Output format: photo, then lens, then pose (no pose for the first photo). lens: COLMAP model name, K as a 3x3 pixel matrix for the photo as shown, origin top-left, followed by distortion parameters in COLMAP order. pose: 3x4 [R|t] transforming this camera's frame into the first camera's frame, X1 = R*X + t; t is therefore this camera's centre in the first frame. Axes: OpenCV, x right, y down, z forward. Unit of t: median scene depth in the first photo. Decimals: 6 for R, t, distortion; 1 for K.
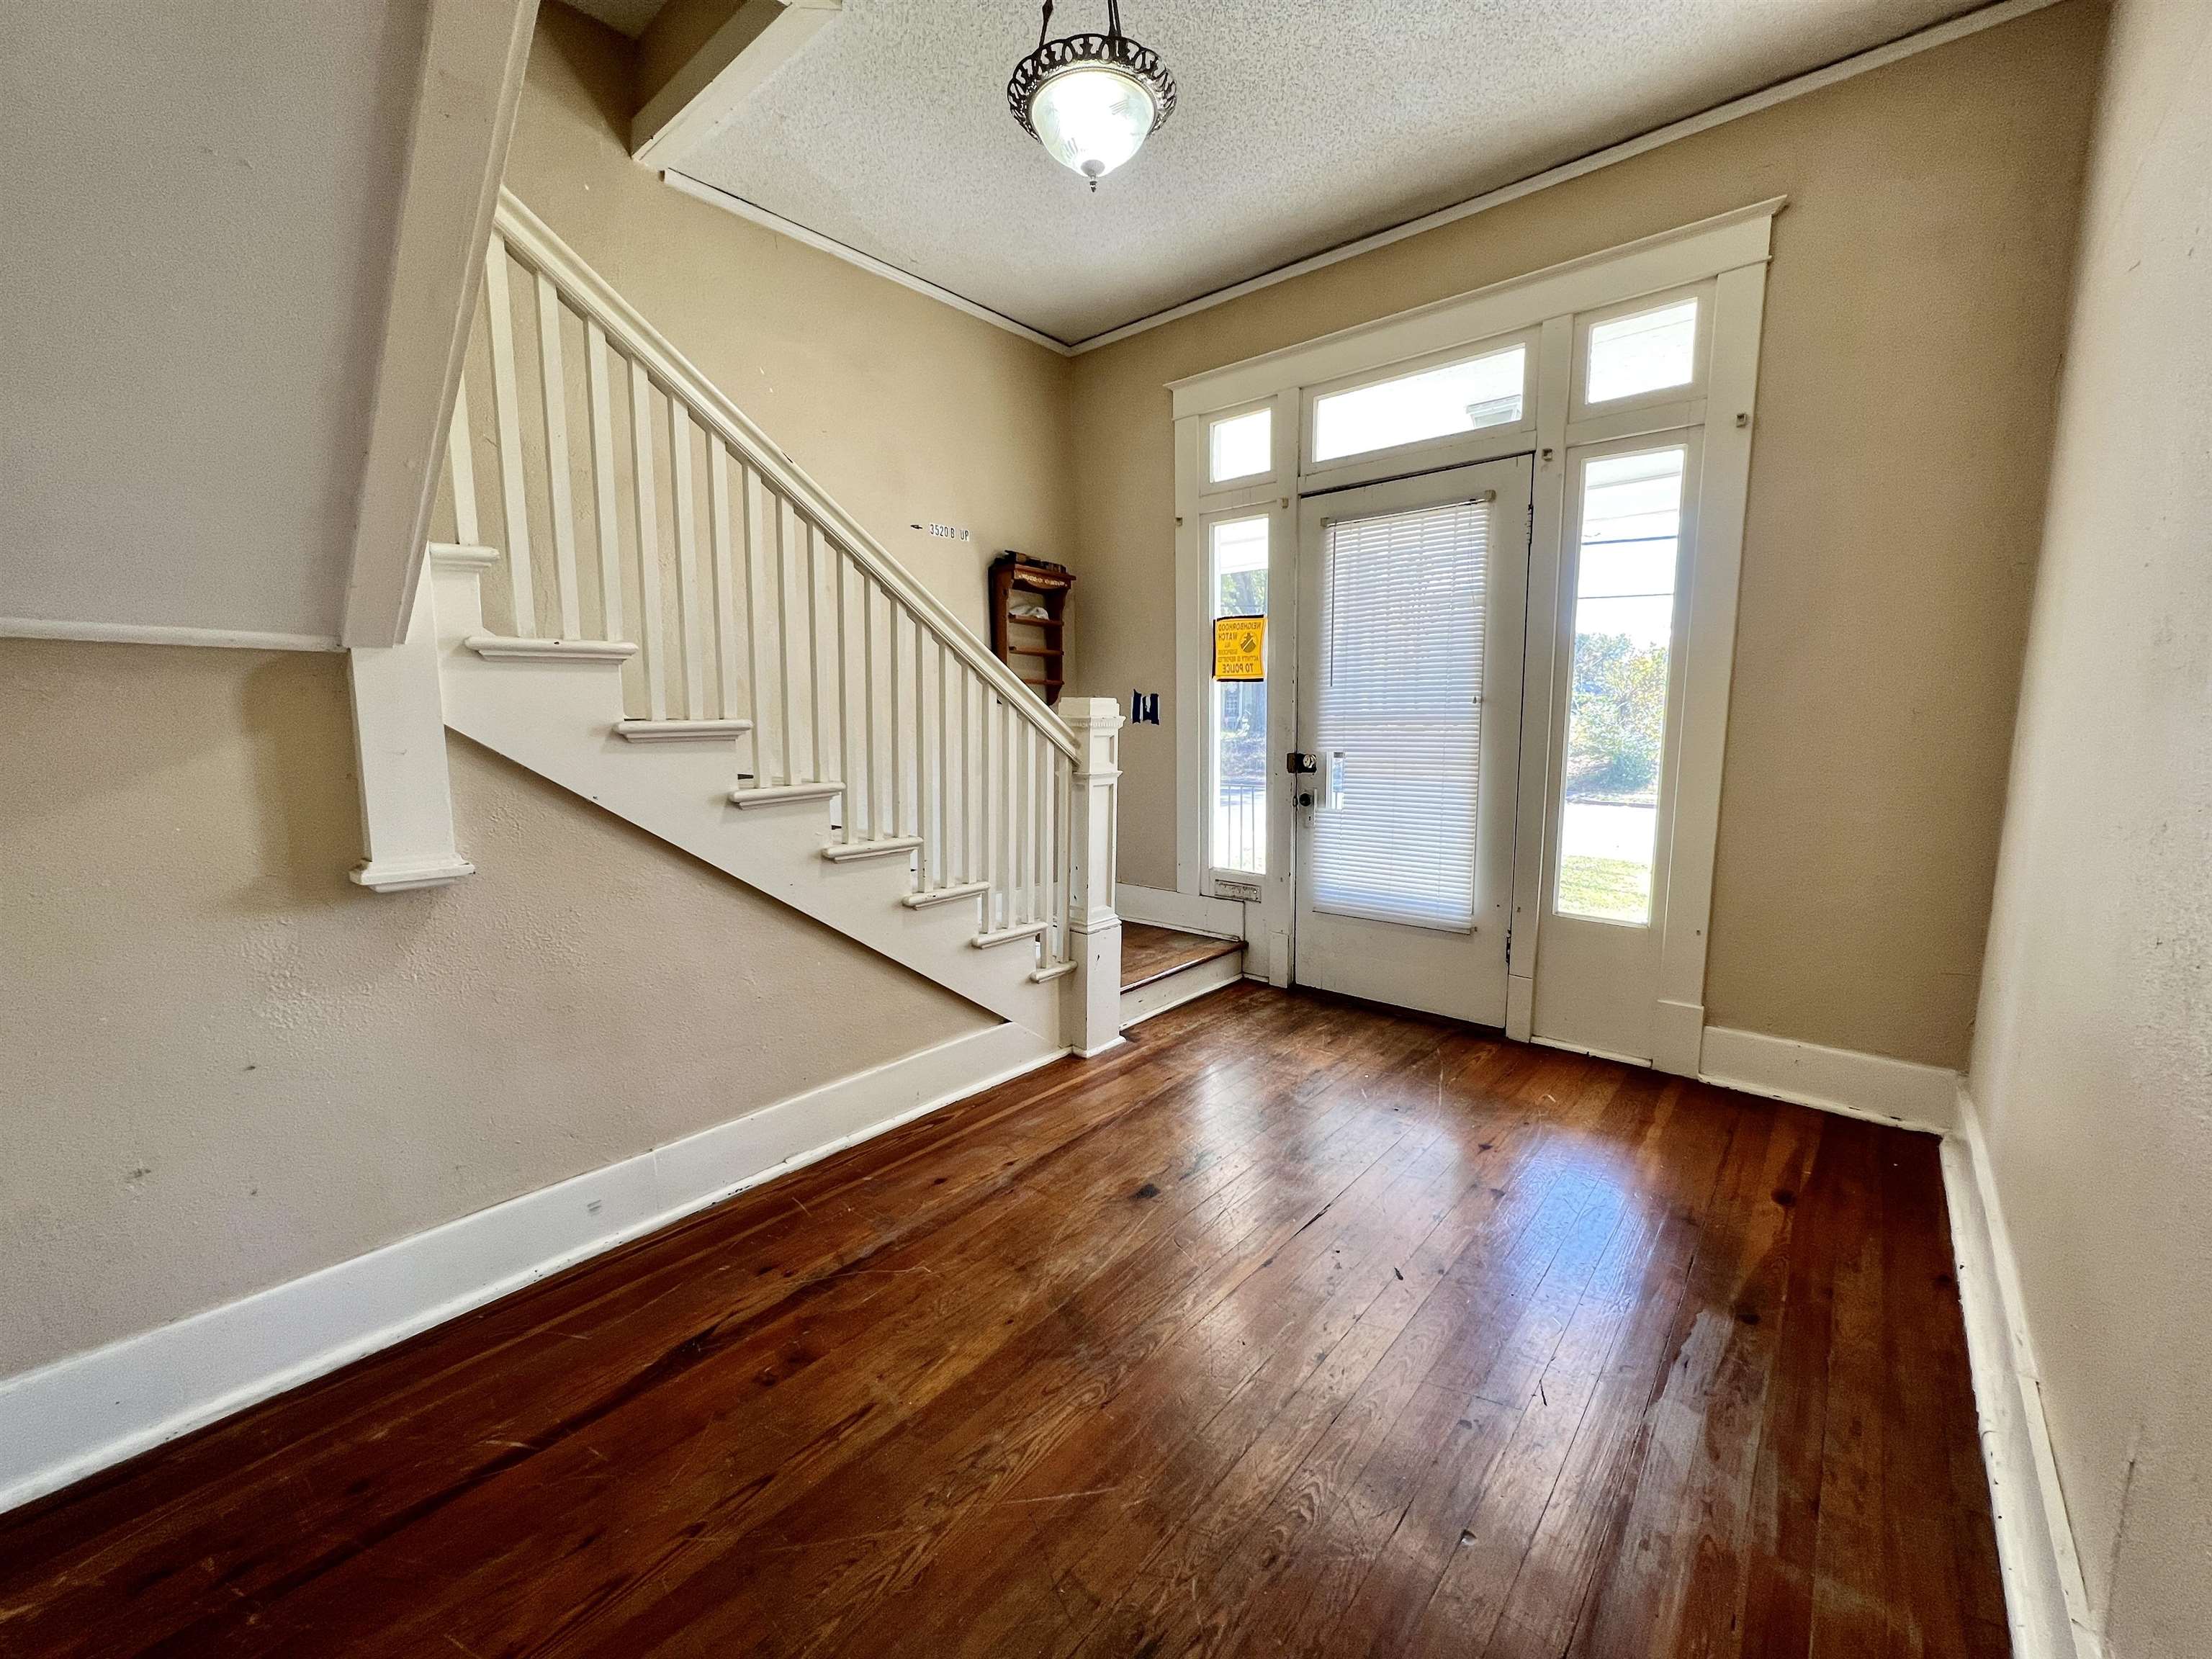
lens RADIAL K [[880.3, 0, 1104.8], [0, 880.3, 821.4], [0, 0, 1]] dist [0.000406, 0.000186]
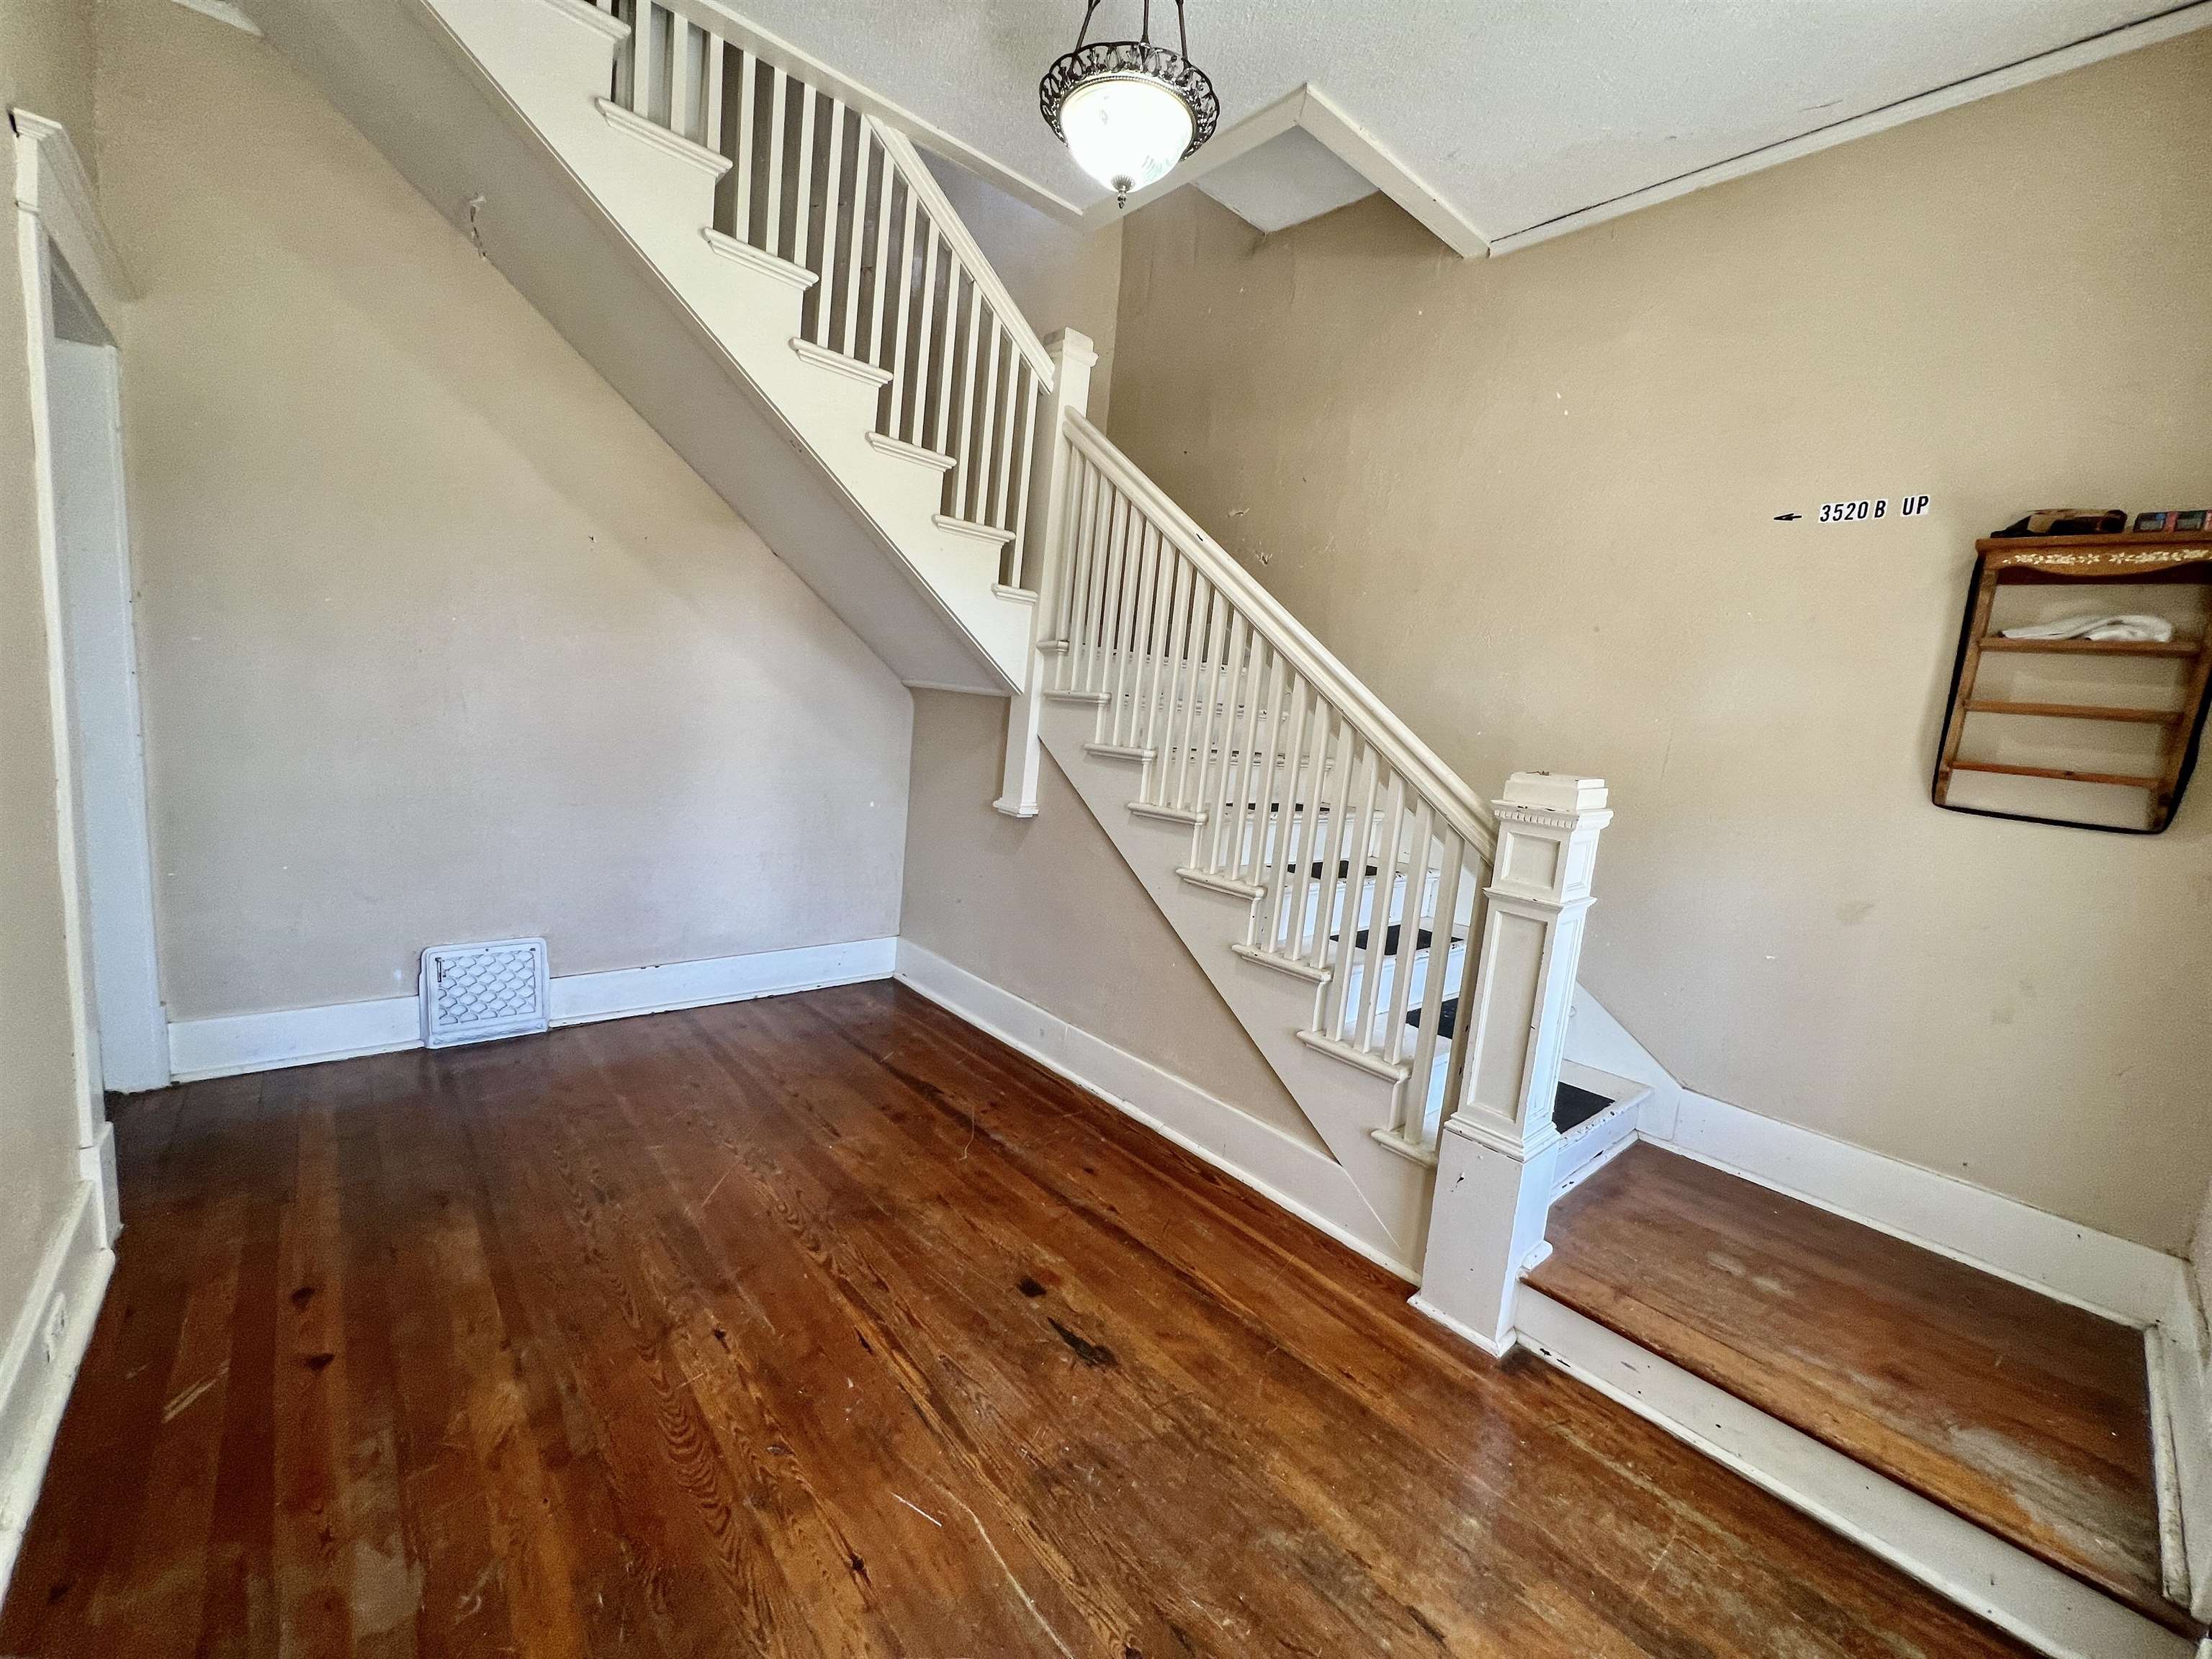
lens RADIAL K [[880.3, 0, 1103.9], [0, 880.3, 824.6], [0, 0, 1]] dist [0.000406, 0.000186]
pose [[-0.131454, 0.126691, -0.983193, 0.813547], [-0.208590, 0.966061, 0.152372, -0.176528], [0.969129, 0.225114, -0.100566, 0.998654]]
